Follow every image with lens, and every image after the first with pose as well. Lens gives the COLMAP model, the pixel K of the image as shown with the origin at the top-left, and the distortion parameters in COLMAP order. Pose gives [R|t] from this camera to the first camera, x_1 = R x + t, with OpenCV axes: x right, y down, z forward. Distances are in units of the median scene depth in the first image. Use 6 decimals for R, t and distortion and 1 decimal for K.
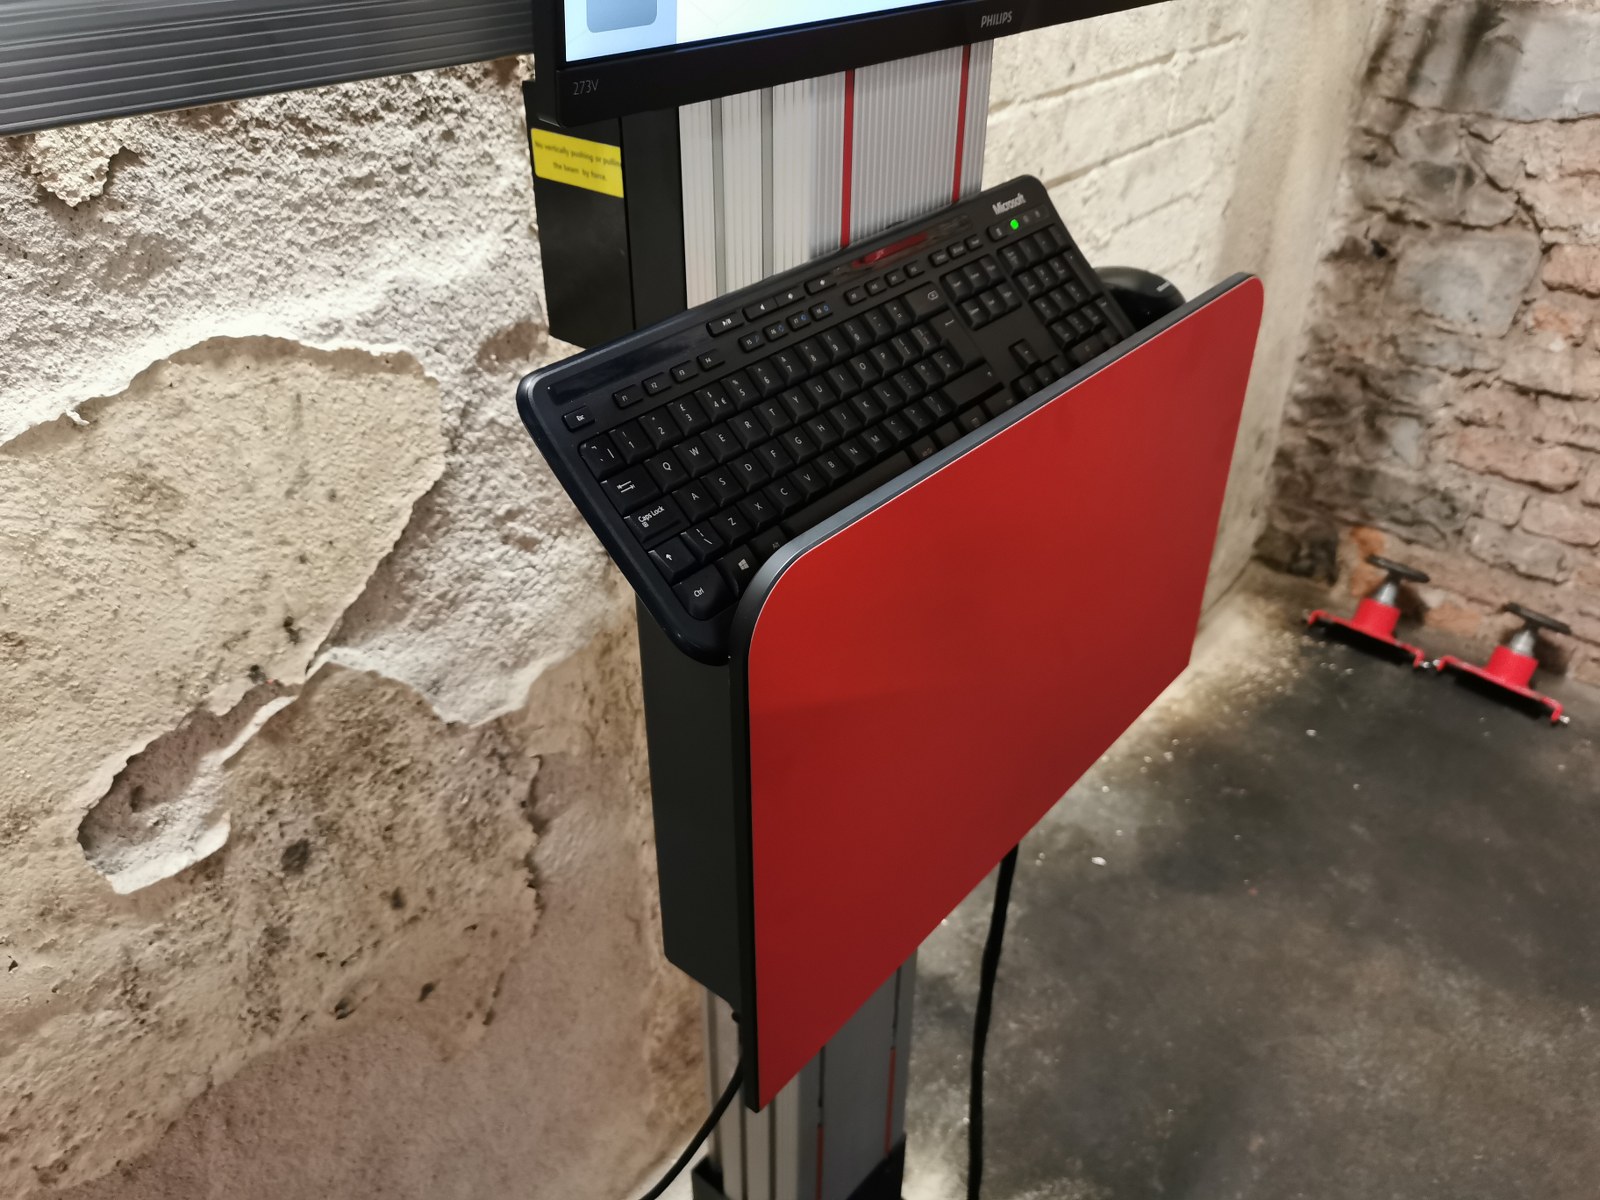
lens RADIAL K [[1235.8, 0, 794.2], [0, 1235.8, 609.7], [0, 0, 1]] dist [0.039098, -0.041624]
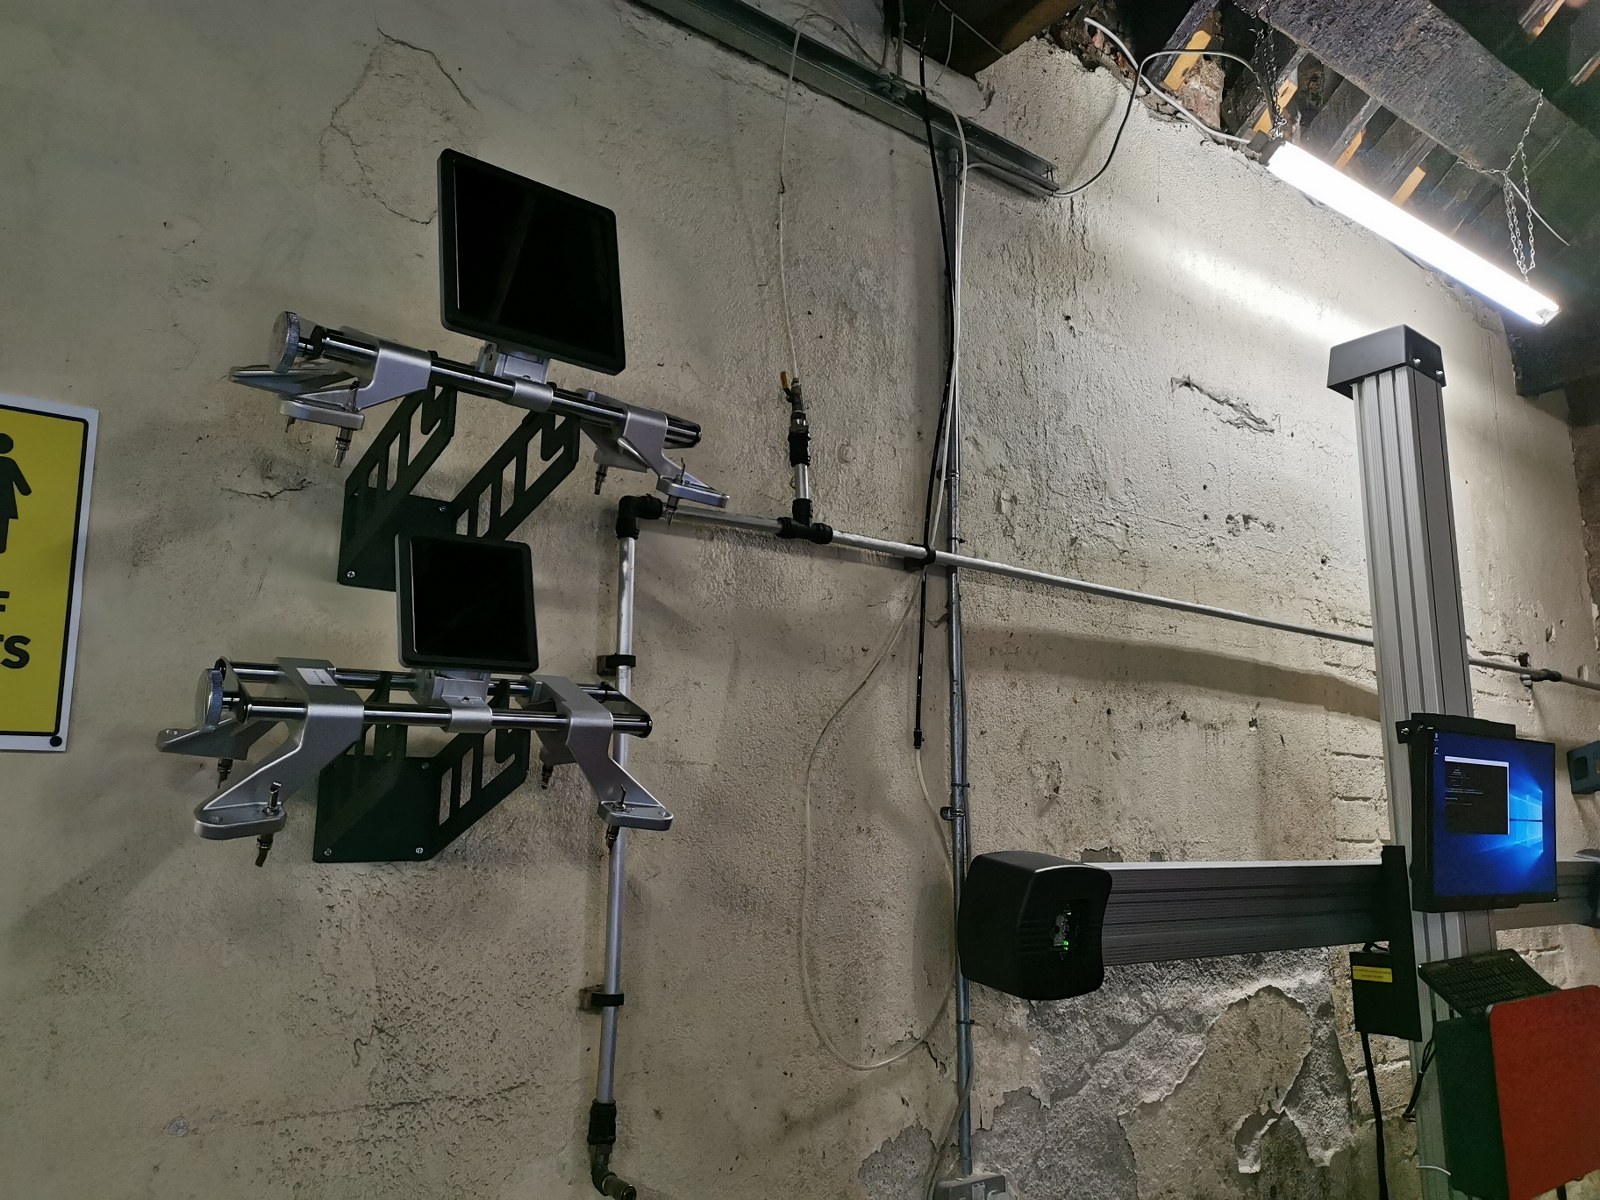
lens RADIAL K [[1235.8, 0, 793.5], [0, 1235.8, 595.2], [0, 0, 1]] dist [0.039098, -0.041624]
pose [[0.980047, -0.037766, -0.195146, -0.811319], [-0.107853, 0.723643, -0.681695, 1.167760], [0.166961, 0.689140, 0.705131, -1.882202]]
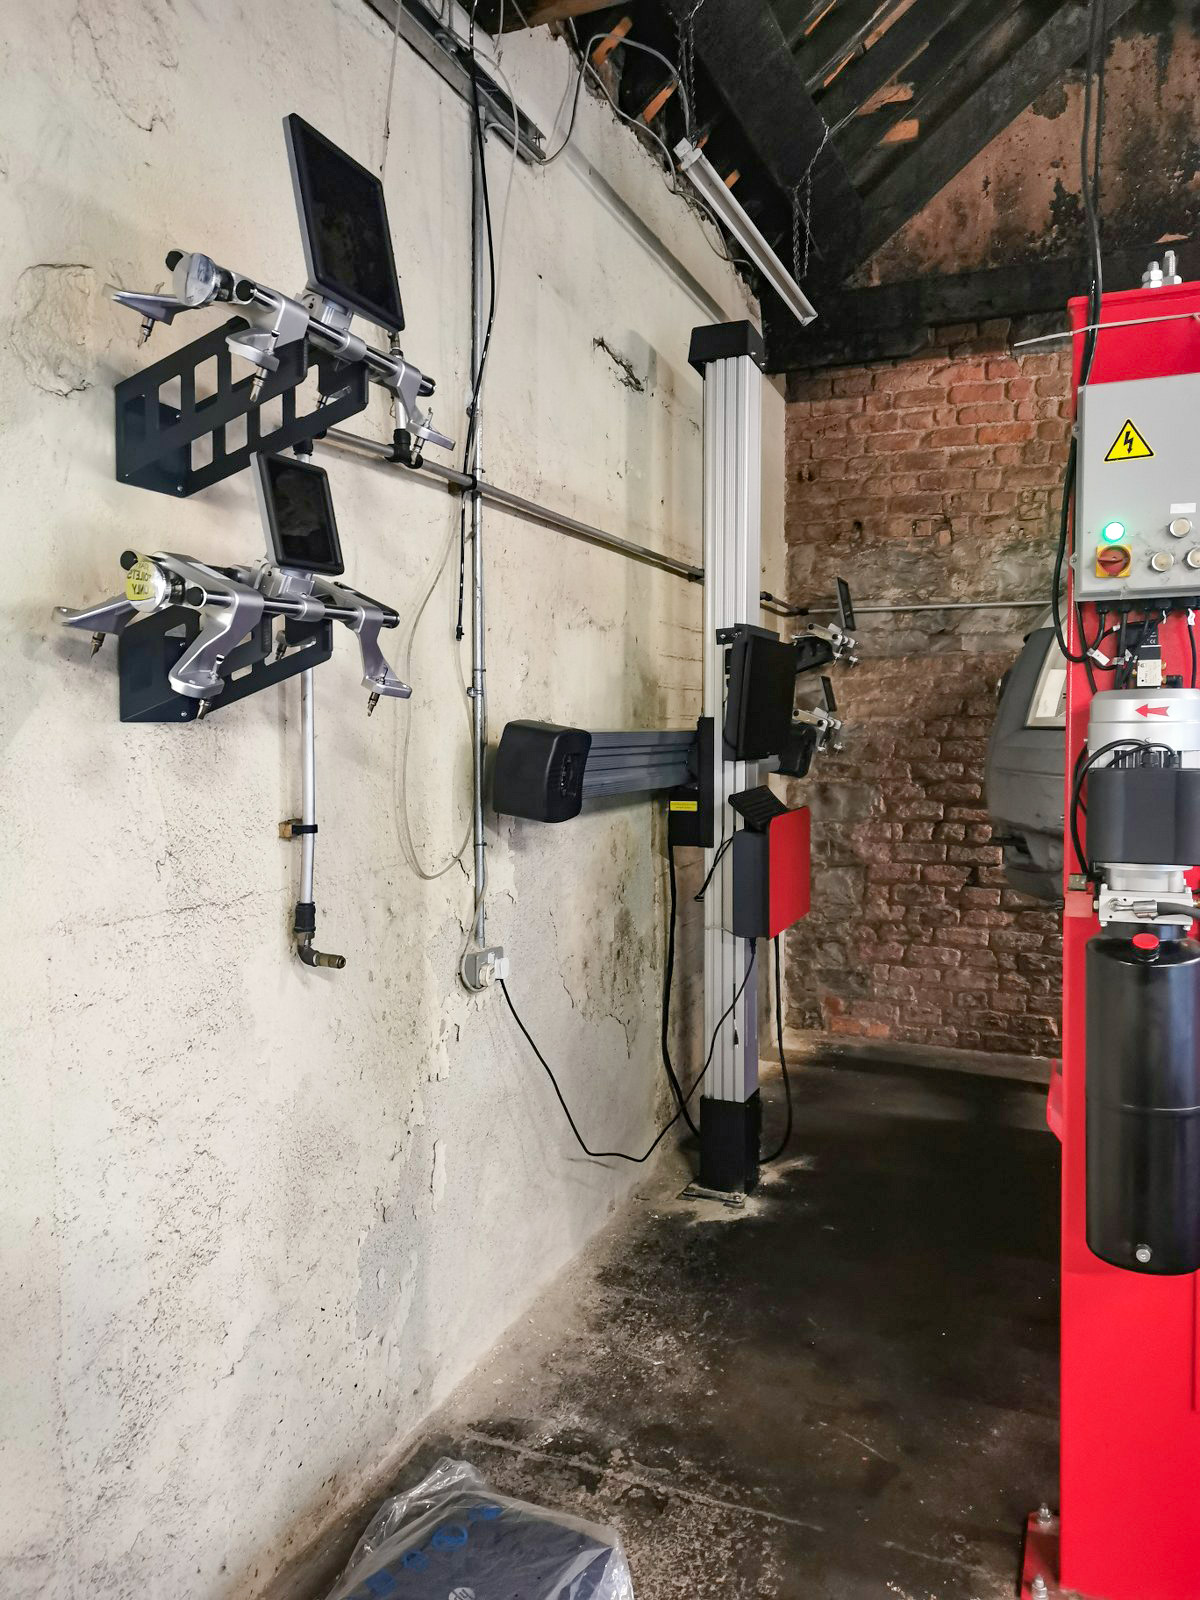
lens RADIAL K [[1235.8, 0, 597.4], [0, 1235.8, 811.6], [0, 0, 1]] dist [0.039098, -0.041624]
pose [[0.949578, -0.029221, 0.312165, -1.589398], [0.176283, 0.873126, -0.454506, 1.490322], [-0.259279, 0.486619, 0.834252, -2.311182]]
